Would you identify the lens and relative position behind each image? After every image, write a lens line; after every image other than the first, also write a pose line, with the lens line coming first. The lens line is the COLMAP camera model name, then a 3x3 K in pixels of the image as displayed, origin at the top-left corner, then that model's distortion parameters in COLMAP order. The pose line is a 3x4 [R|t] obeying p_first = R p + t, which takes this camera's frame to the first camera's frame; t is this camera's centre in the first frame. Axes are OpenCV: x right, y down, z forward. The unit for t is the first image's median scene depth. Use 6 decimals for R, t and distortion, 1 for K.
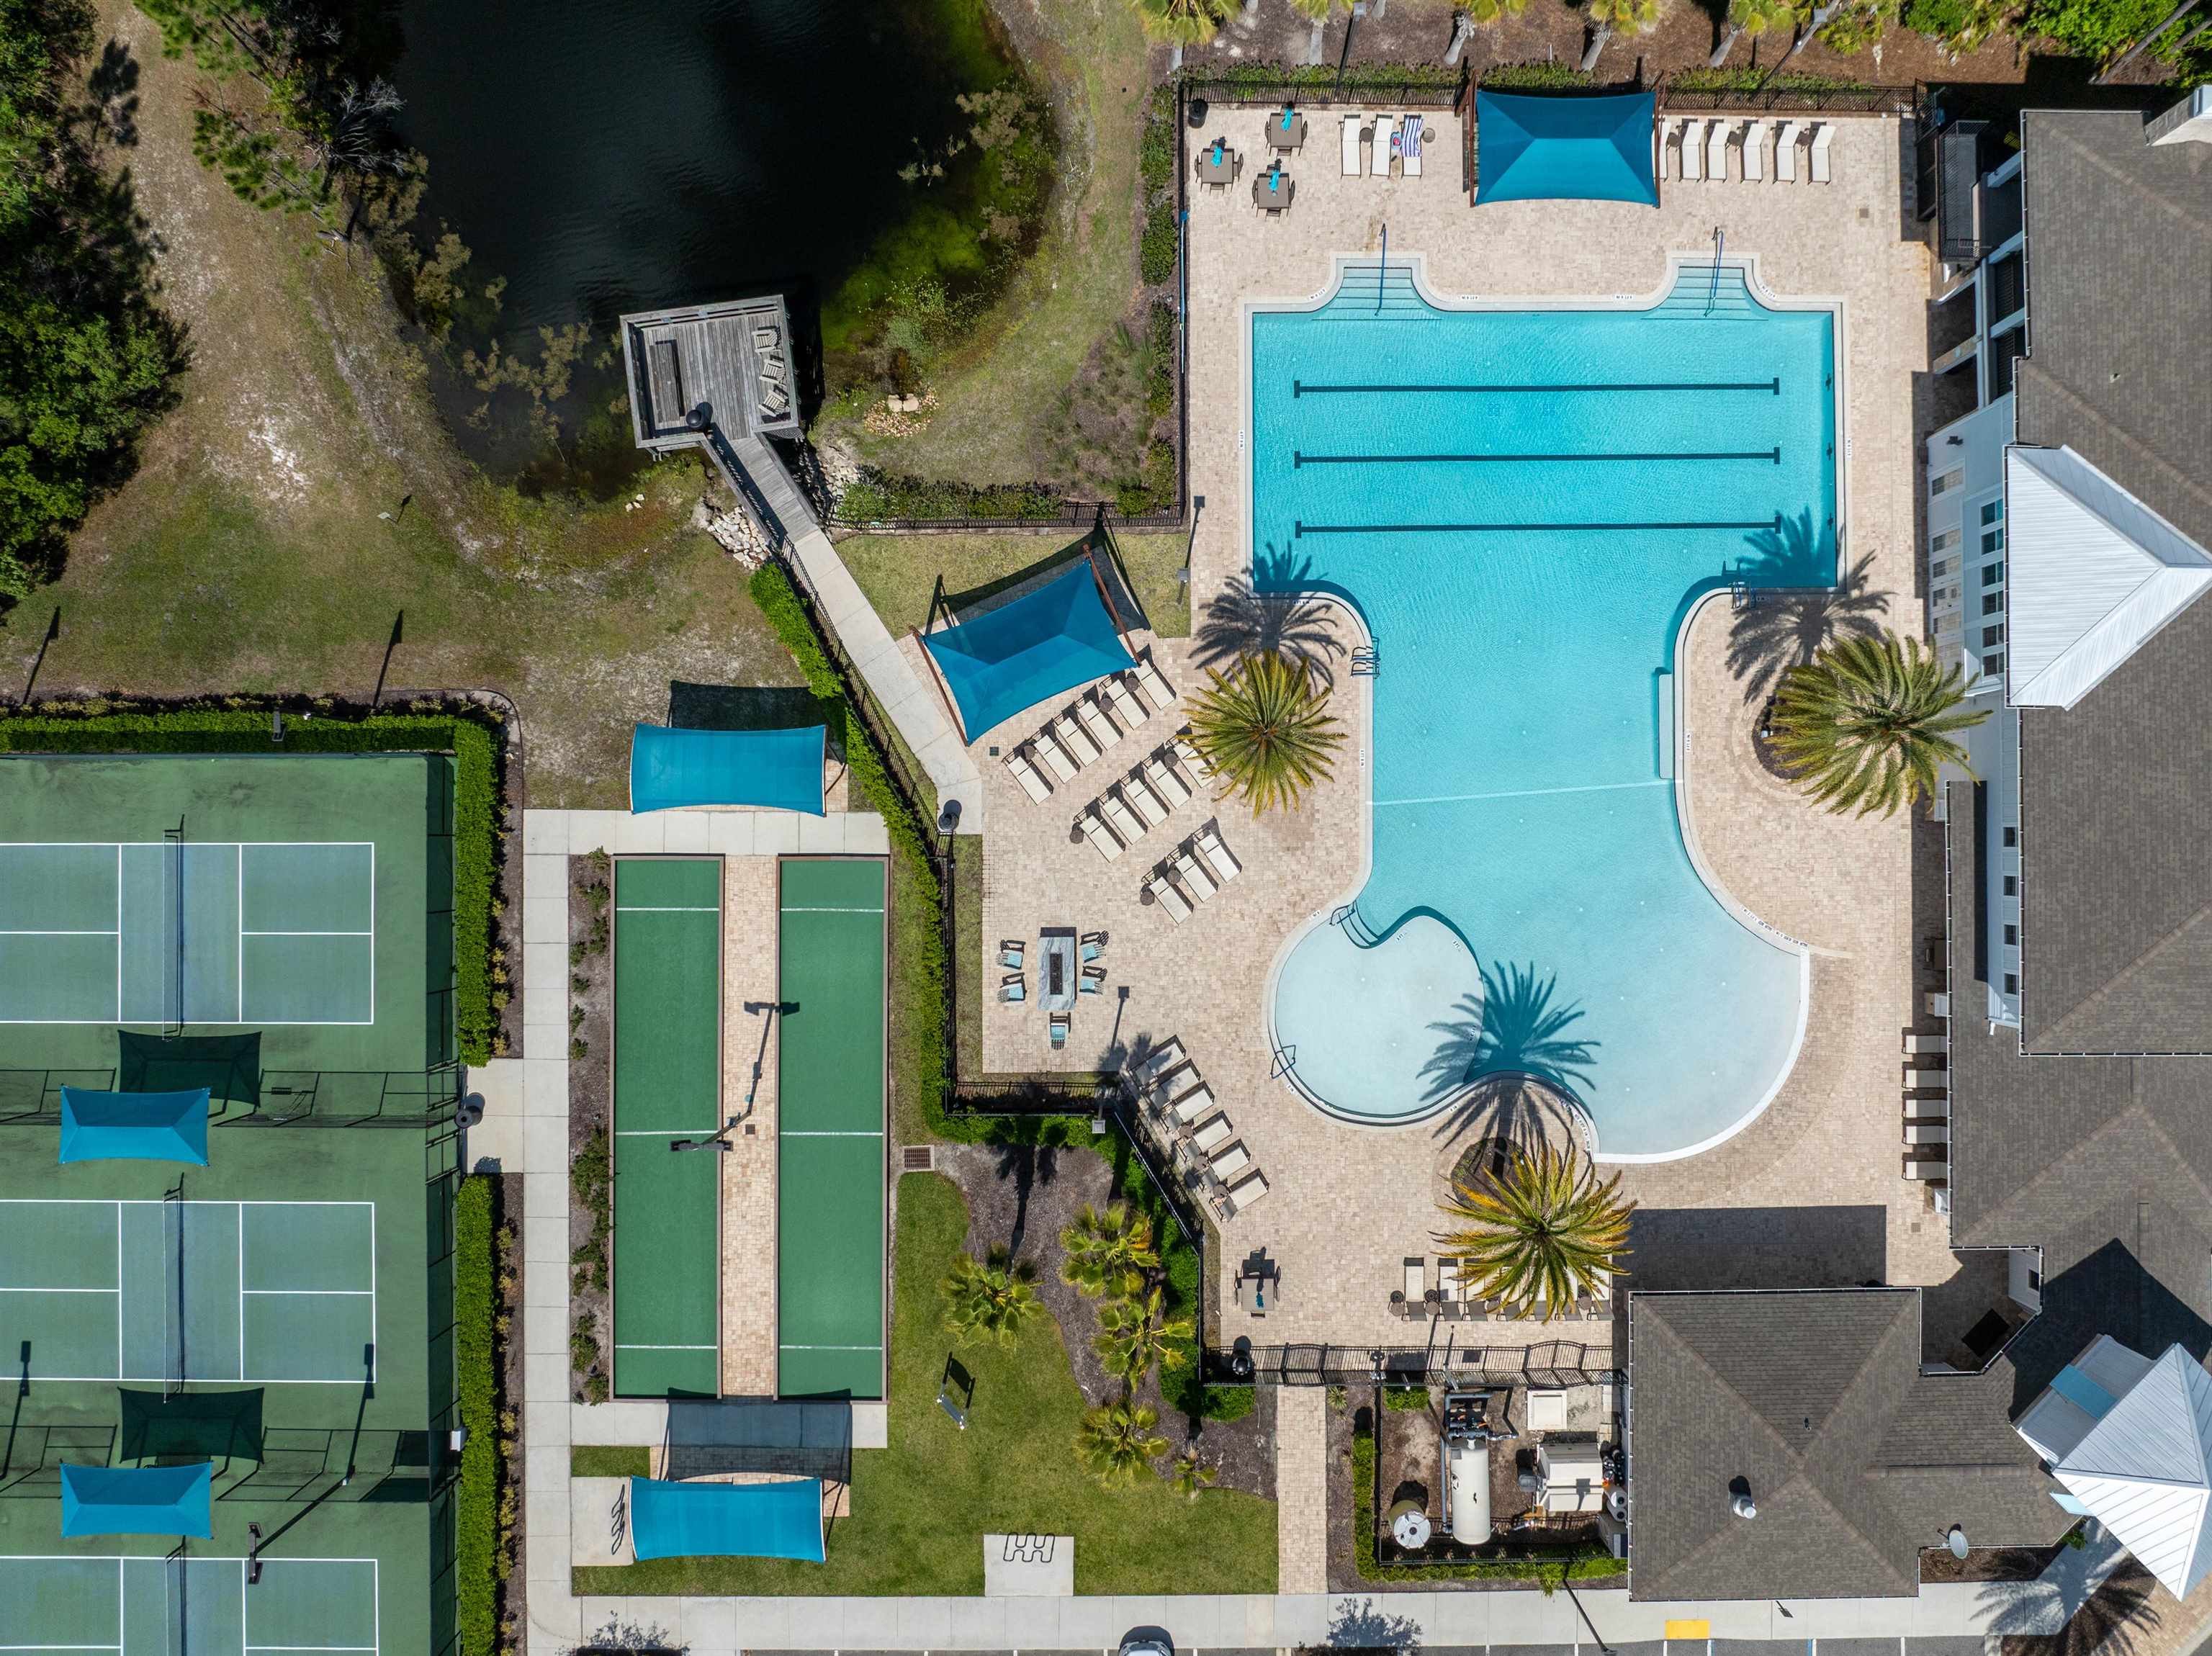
lens RADIAL K [[1566.2, 0, 1106.0], [0, 1566.2, 828.0], [0, 0, 1]] dist [-0.038156, -0.000209]
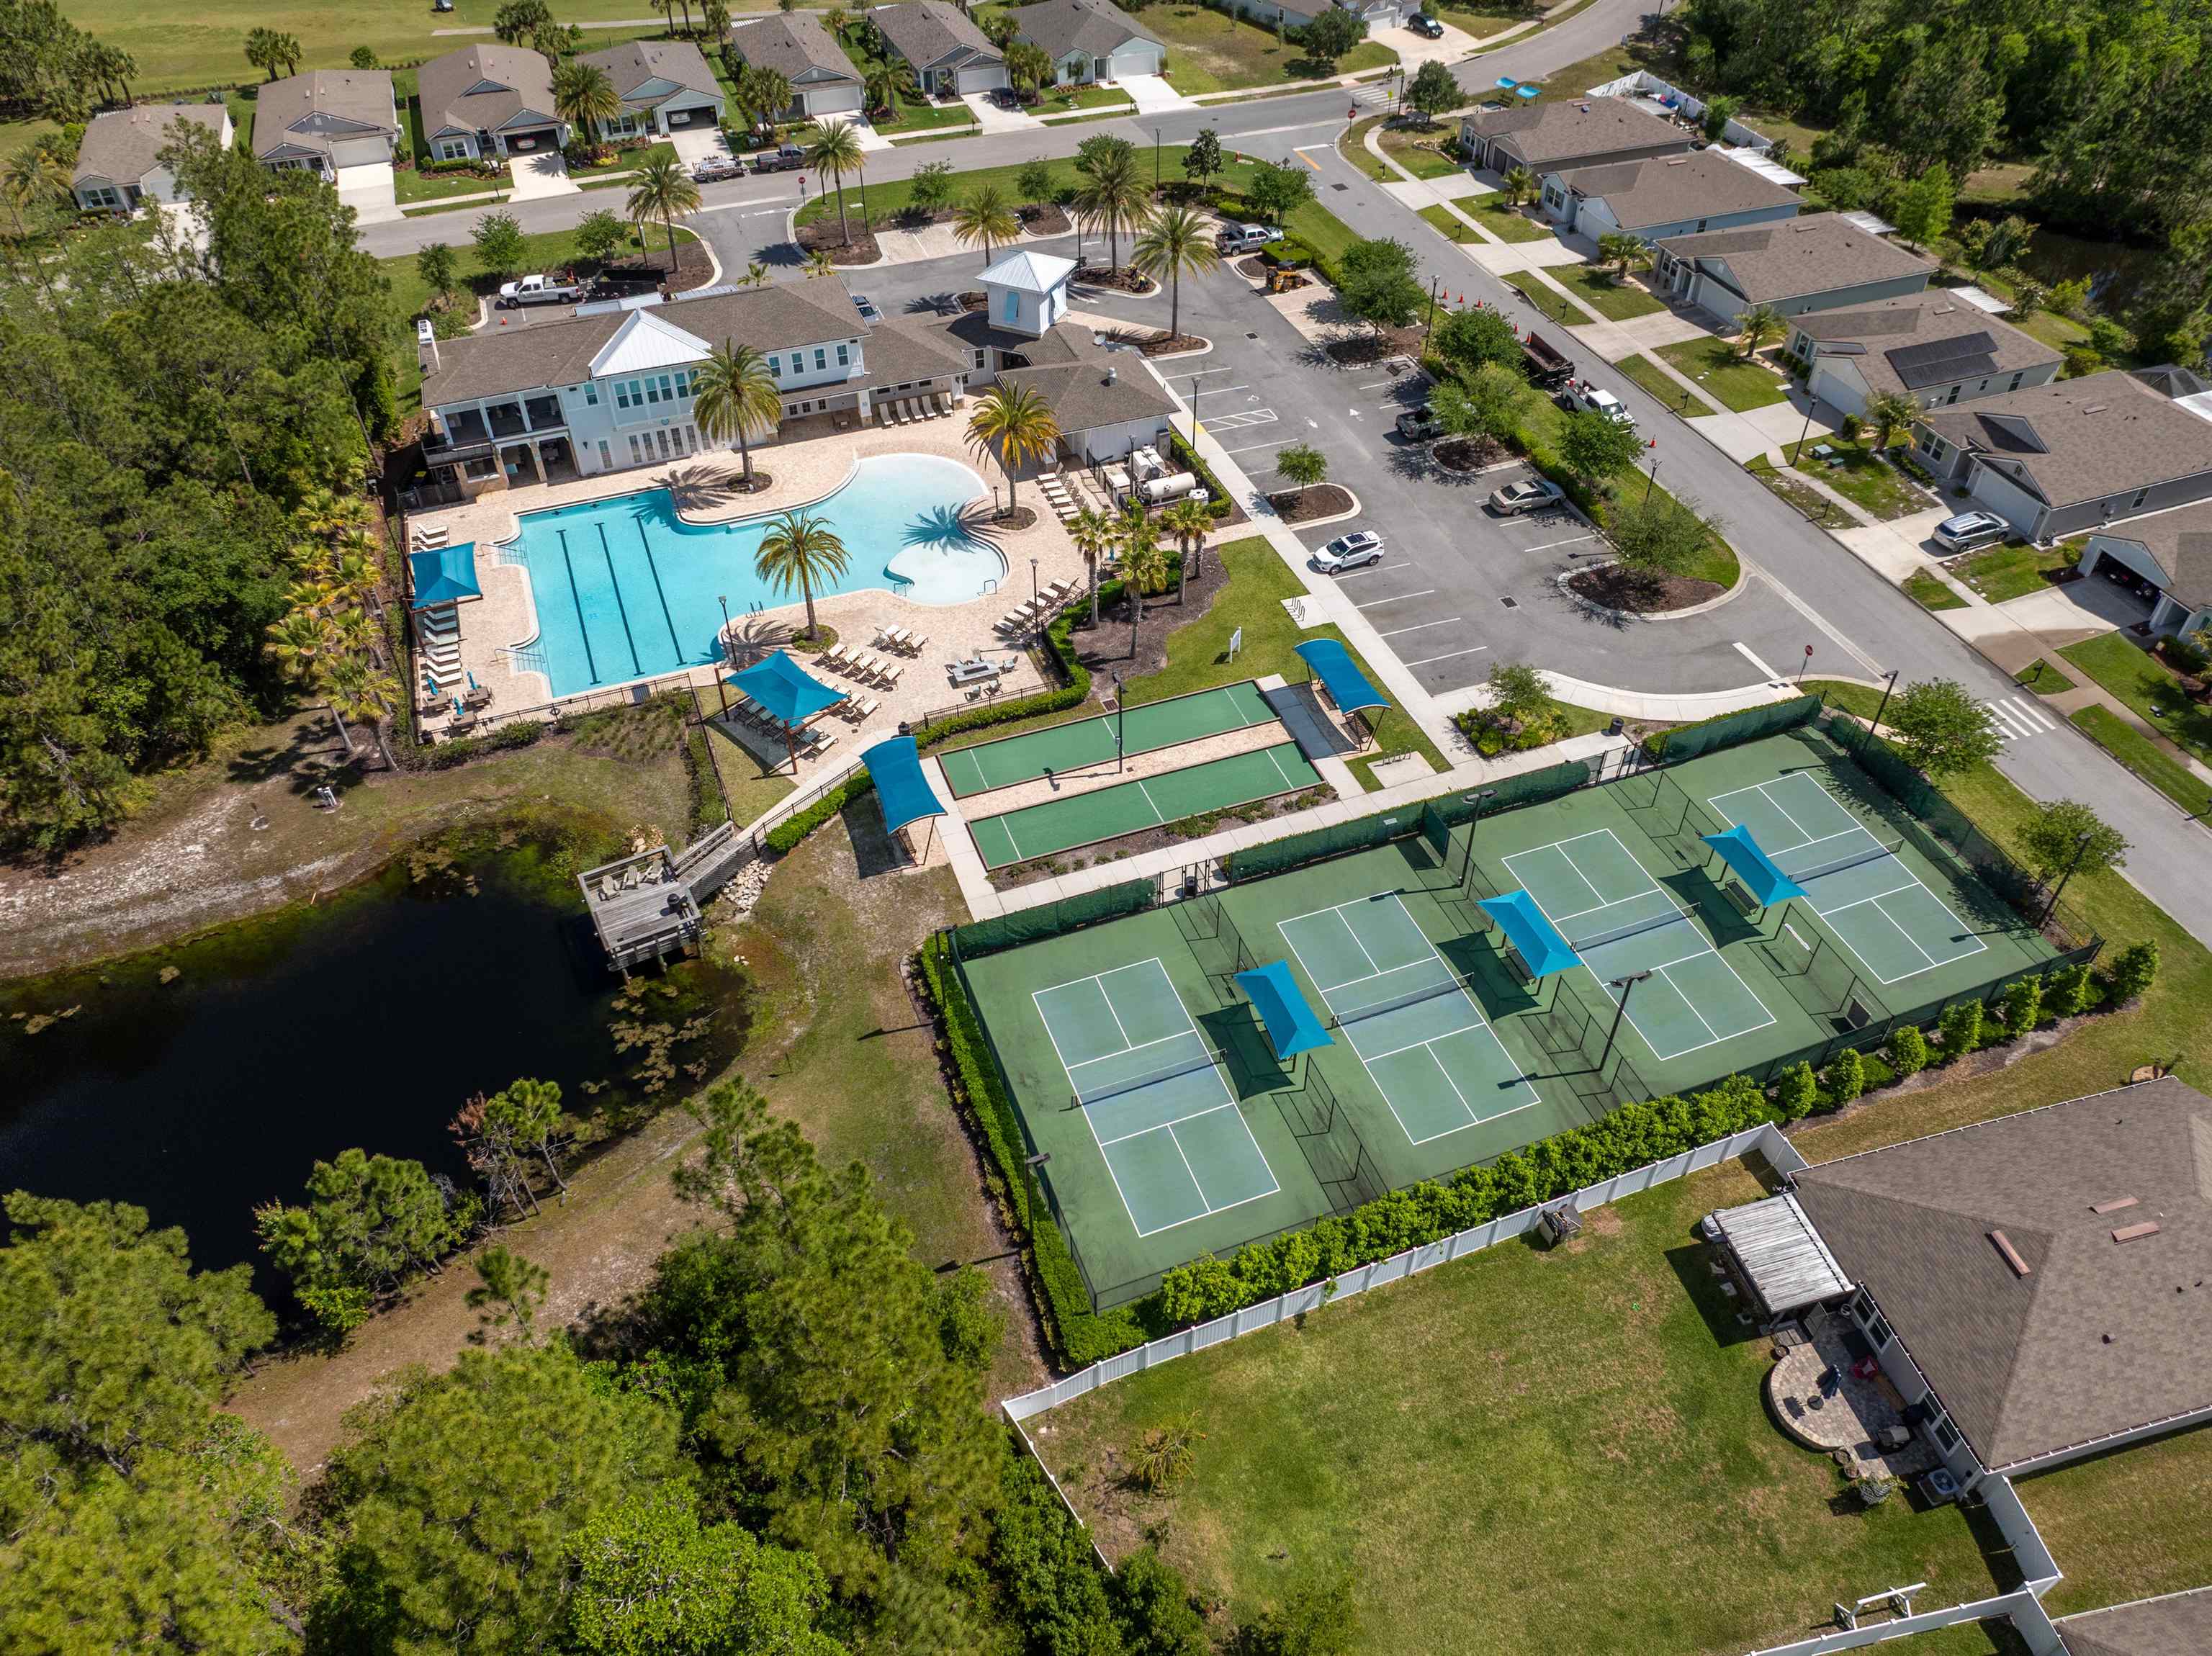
lens RADIAL K [[1566.2, 0, 1106.0], [0, 1566.2, 828.0], [0, 0, 1]] dist [-0.038156, -0.000209]
pose [[-0.345724, -0.647968, 0.678684, -1.319081], [0.938245, -0.228618, 0.259674, -0.248514], [-0.013101, 0.726547, 0.686992, -0.028927]]
